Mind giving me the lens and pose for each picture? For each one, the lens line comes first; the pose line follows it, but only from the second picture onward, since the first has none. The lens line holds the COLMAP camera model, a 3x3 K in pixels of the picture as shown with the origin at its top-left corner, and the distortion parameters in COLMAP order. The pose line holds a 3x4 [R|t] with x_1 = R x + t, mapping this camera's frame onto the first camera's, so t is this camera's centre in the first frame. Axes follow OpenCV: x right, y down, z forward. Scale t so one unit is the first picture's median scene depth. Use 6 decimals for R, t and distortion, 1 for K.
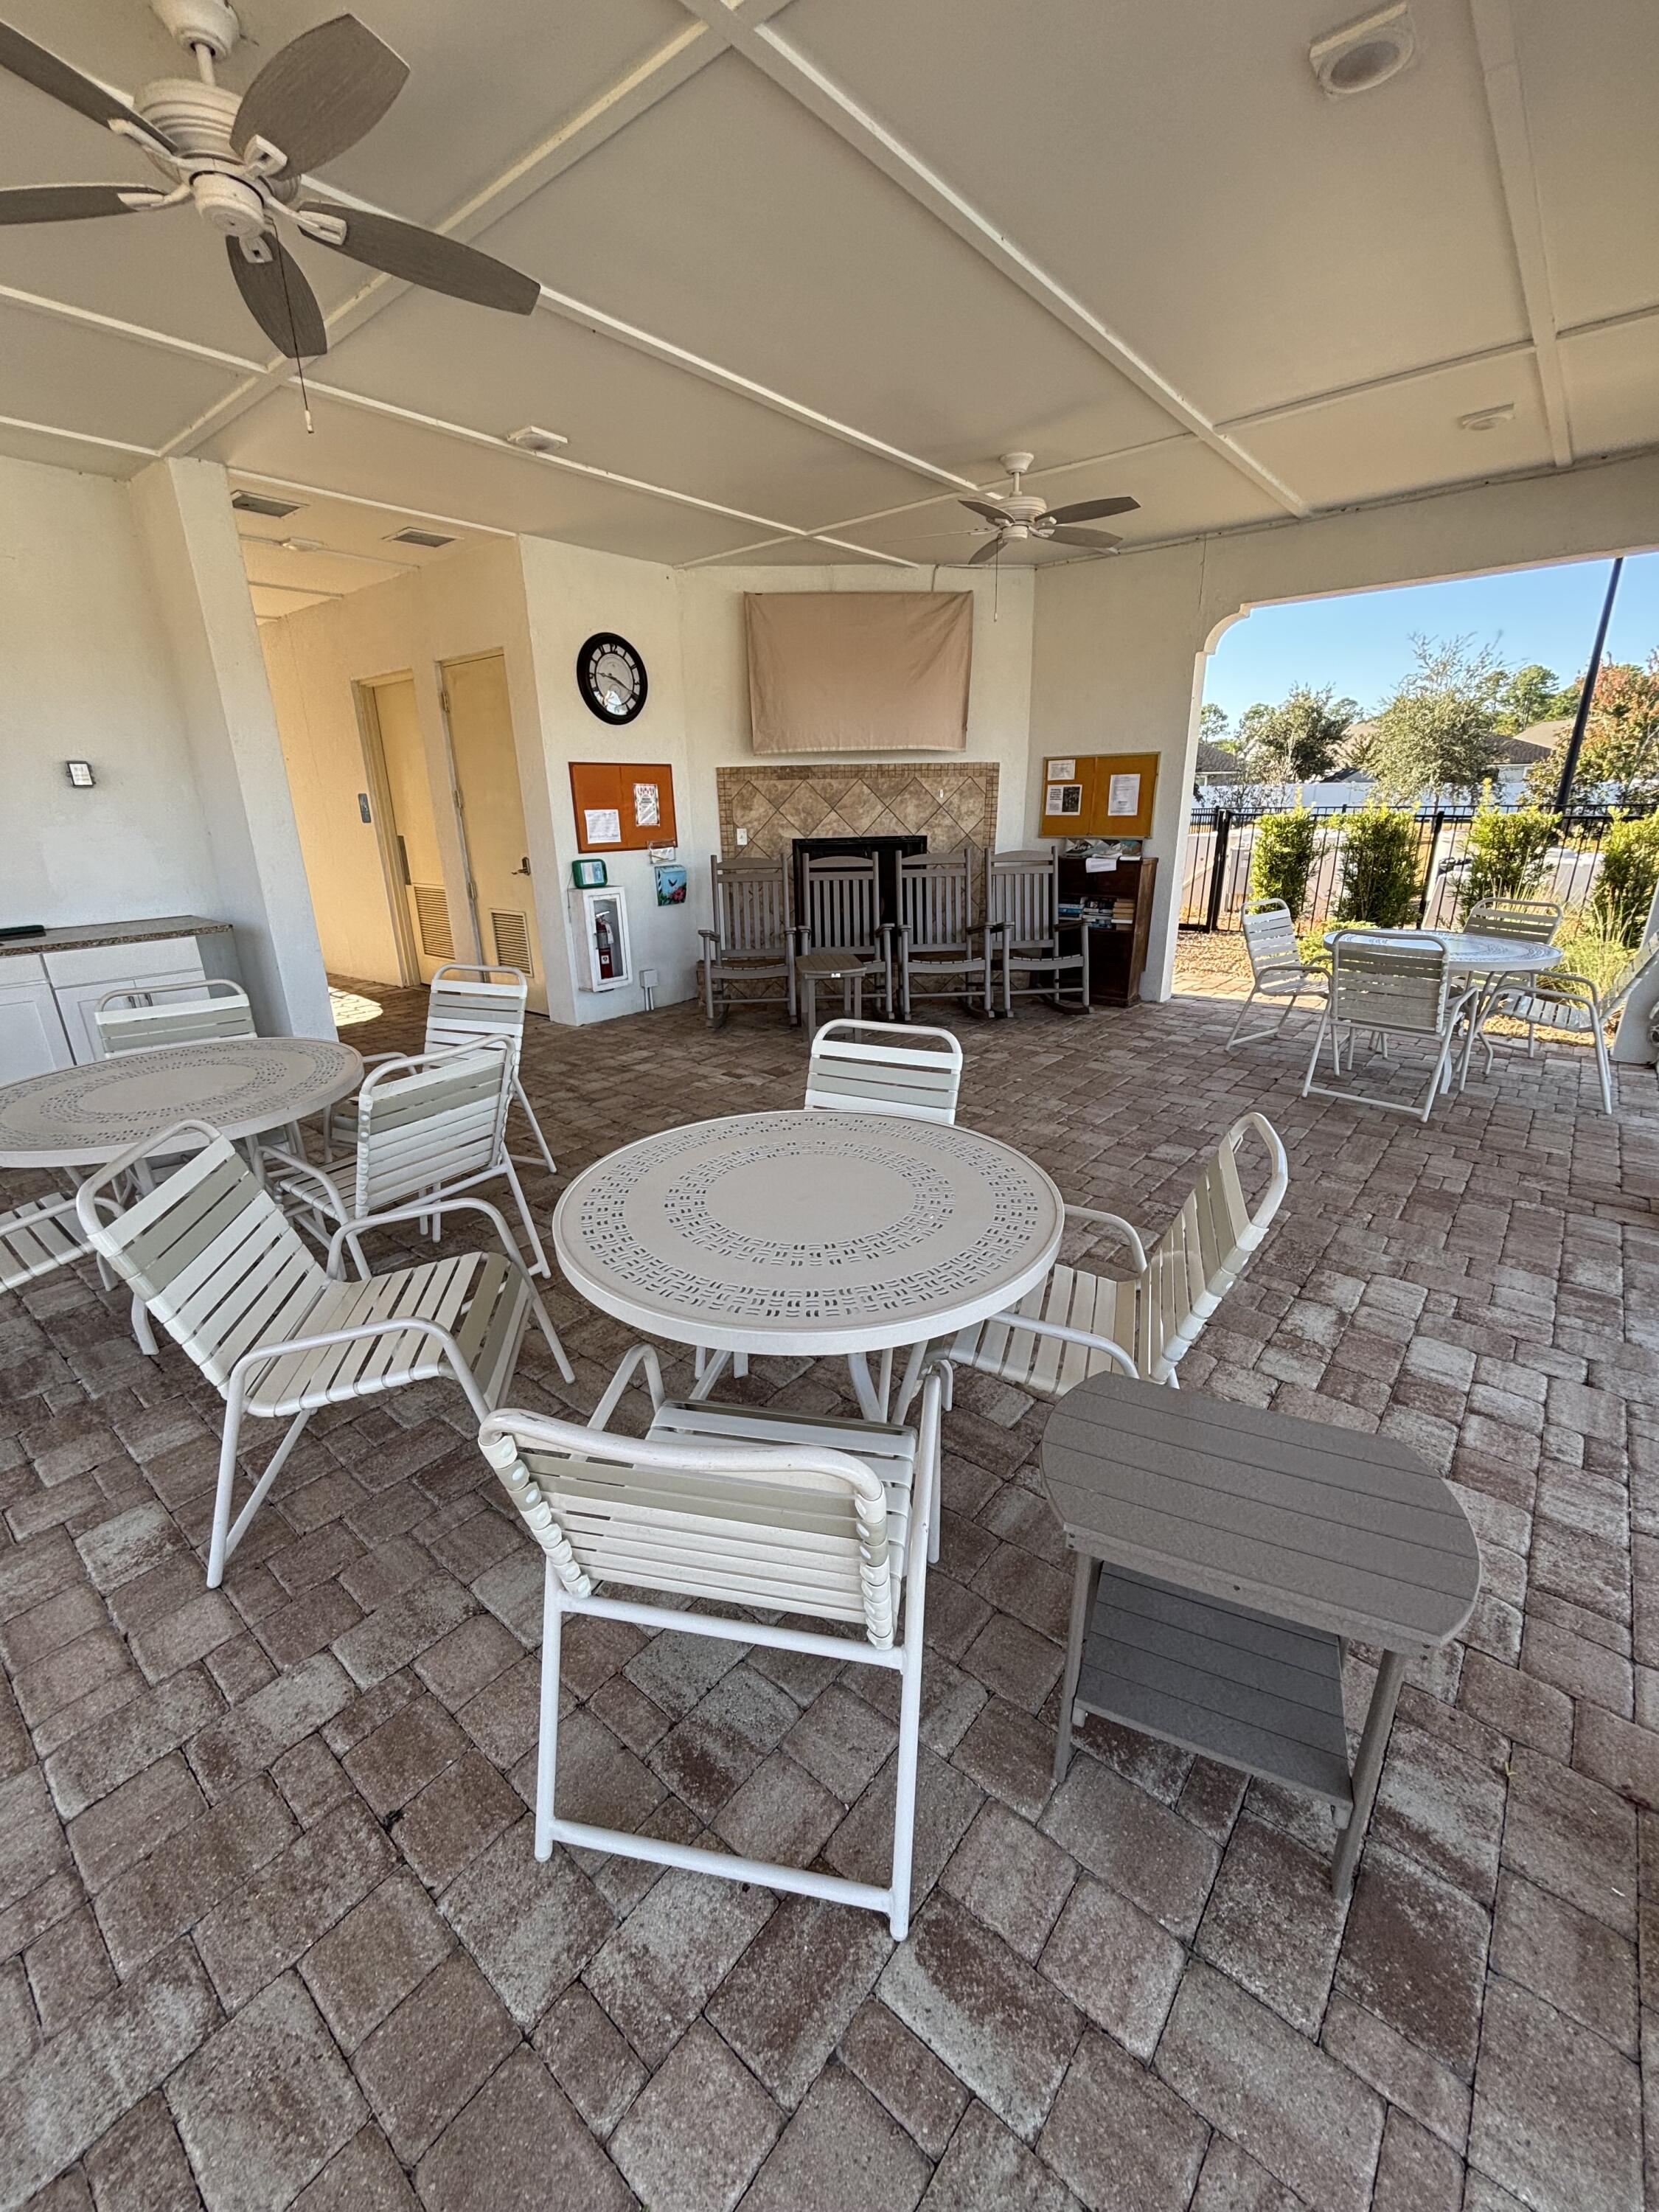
lens RADIAL K [[885.3, 0, 830.9], [0, 885.3, 1101.5], [0, 0, 1]] dist [-0.000796, -0.000078]
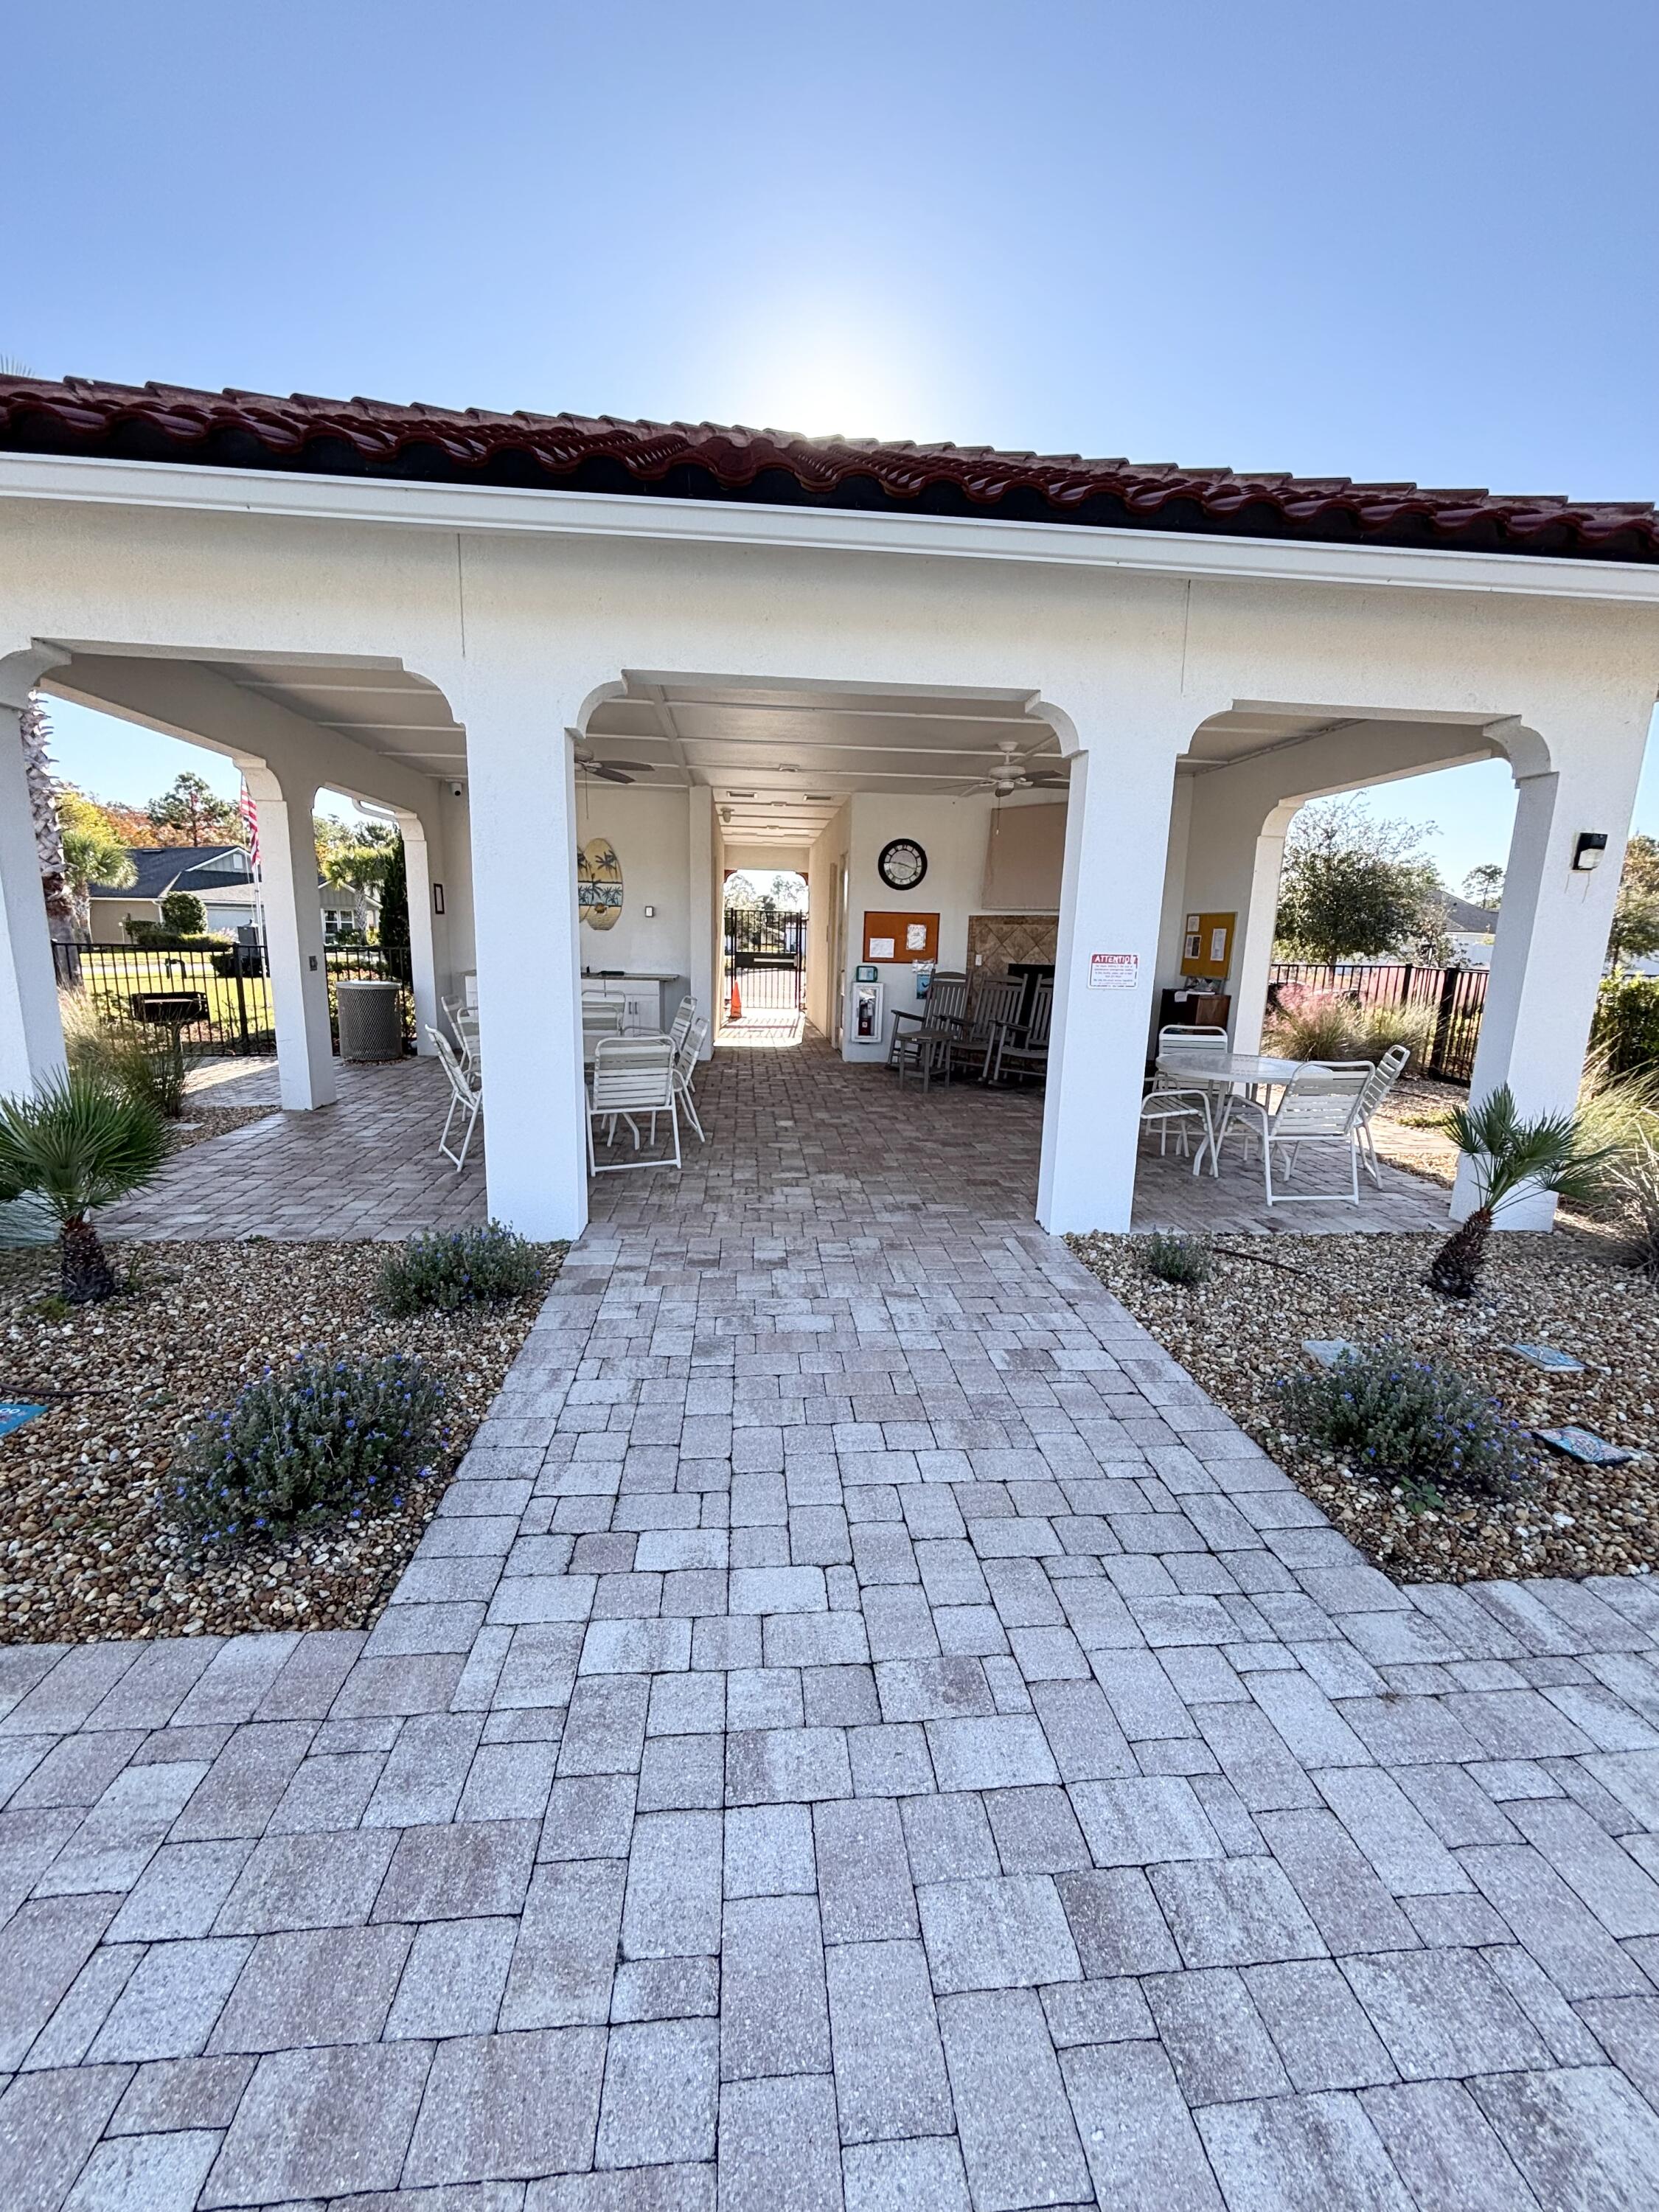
lens RADIAL K [[885.3, 0, 821.7], [0, 885.3, 1105.7], [0, 0, 1]] dist [-0.000796, -0.000078]
pose [[0.698410, 0.172698, -0.694549, 0.847728], [-0.266891, 0.963295, -0.028853, 0.053079], [0.664073, 0.205520, 0.718866, -0.207931]]
